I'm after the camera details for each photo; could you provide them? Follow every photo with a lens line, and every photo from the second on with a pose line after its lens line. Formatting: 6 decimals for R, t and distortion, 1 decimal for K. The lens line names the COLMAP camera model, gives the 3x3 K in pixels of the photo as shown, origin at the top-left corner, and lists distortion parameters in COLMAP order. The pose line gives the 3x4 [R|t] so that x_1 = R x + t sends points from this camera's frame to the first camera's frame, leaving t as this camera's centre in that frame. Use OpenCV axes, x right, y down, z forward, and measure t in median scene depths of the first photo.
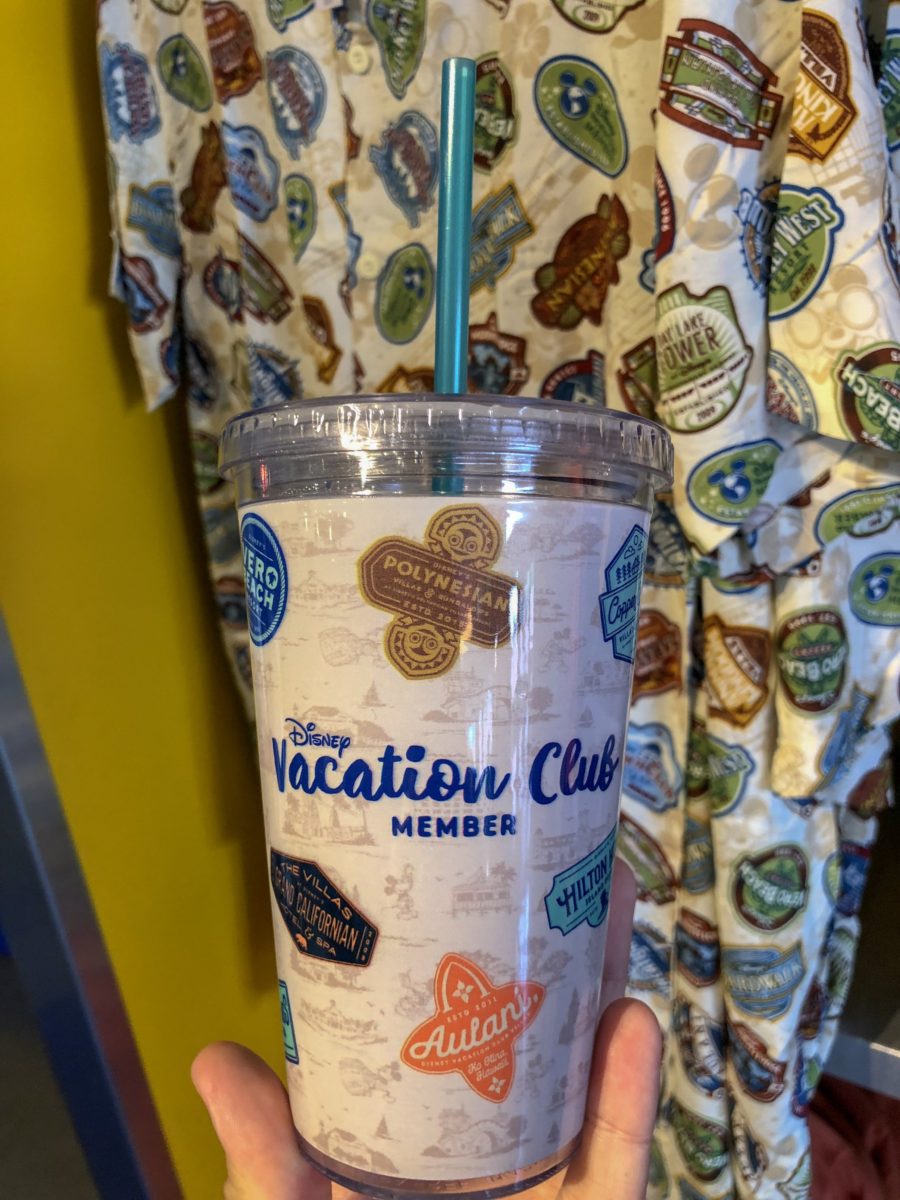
lens RADIAL K [[992.8, 0, 455.4], [0, 992.8, 597.0], [0, 0, 1]] dist [-0.031411, 0.037103]
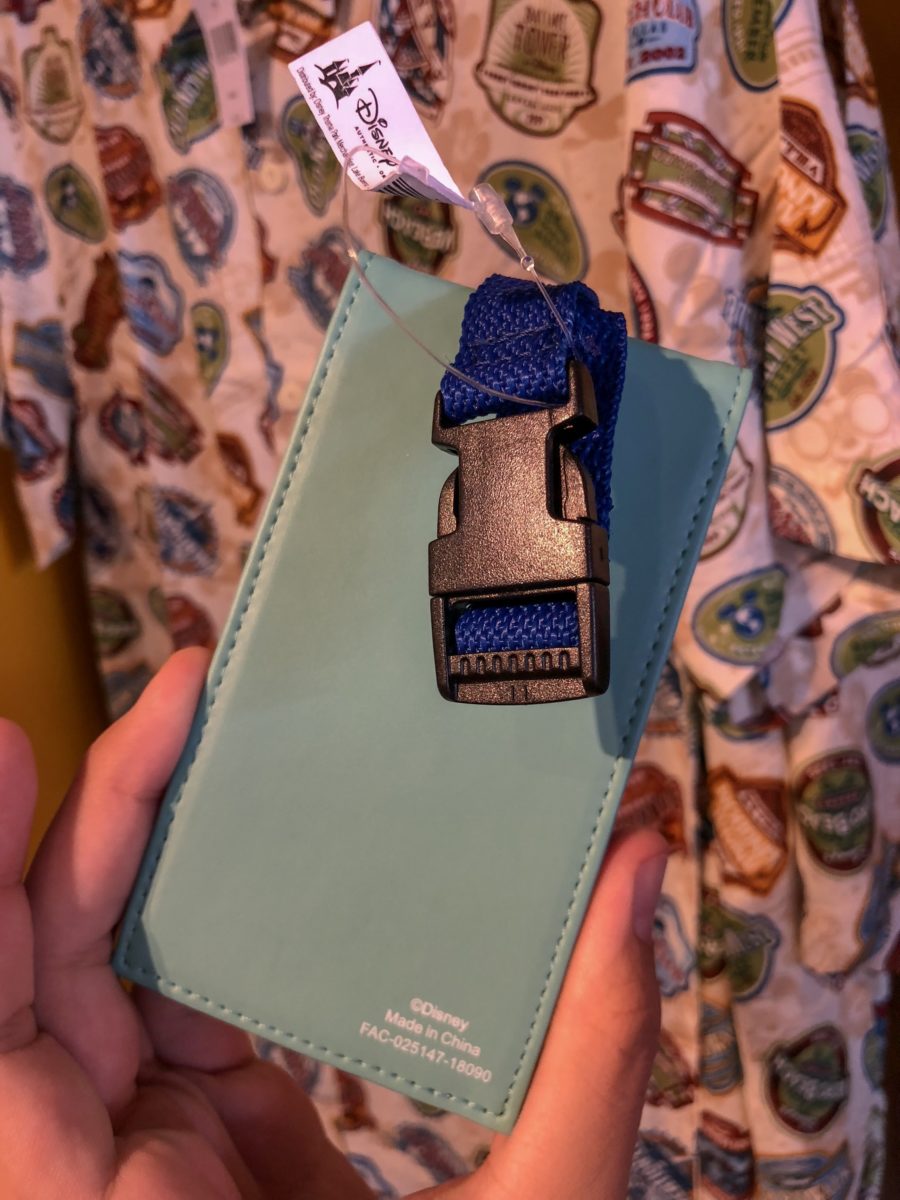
lens RADIAL K [[1002.6, 0, 451.3], [0, 1002.6, 592.9], [0, 0, 1]] dist [-0.047536, 0.059336]
pose [[0.993456, -0.060016, 0.097181, -0.048219], [0.072417, 0.988923, -0.129564, -0.035226], [-0.088328, 0.135753, 0.986797, 0.135766]]
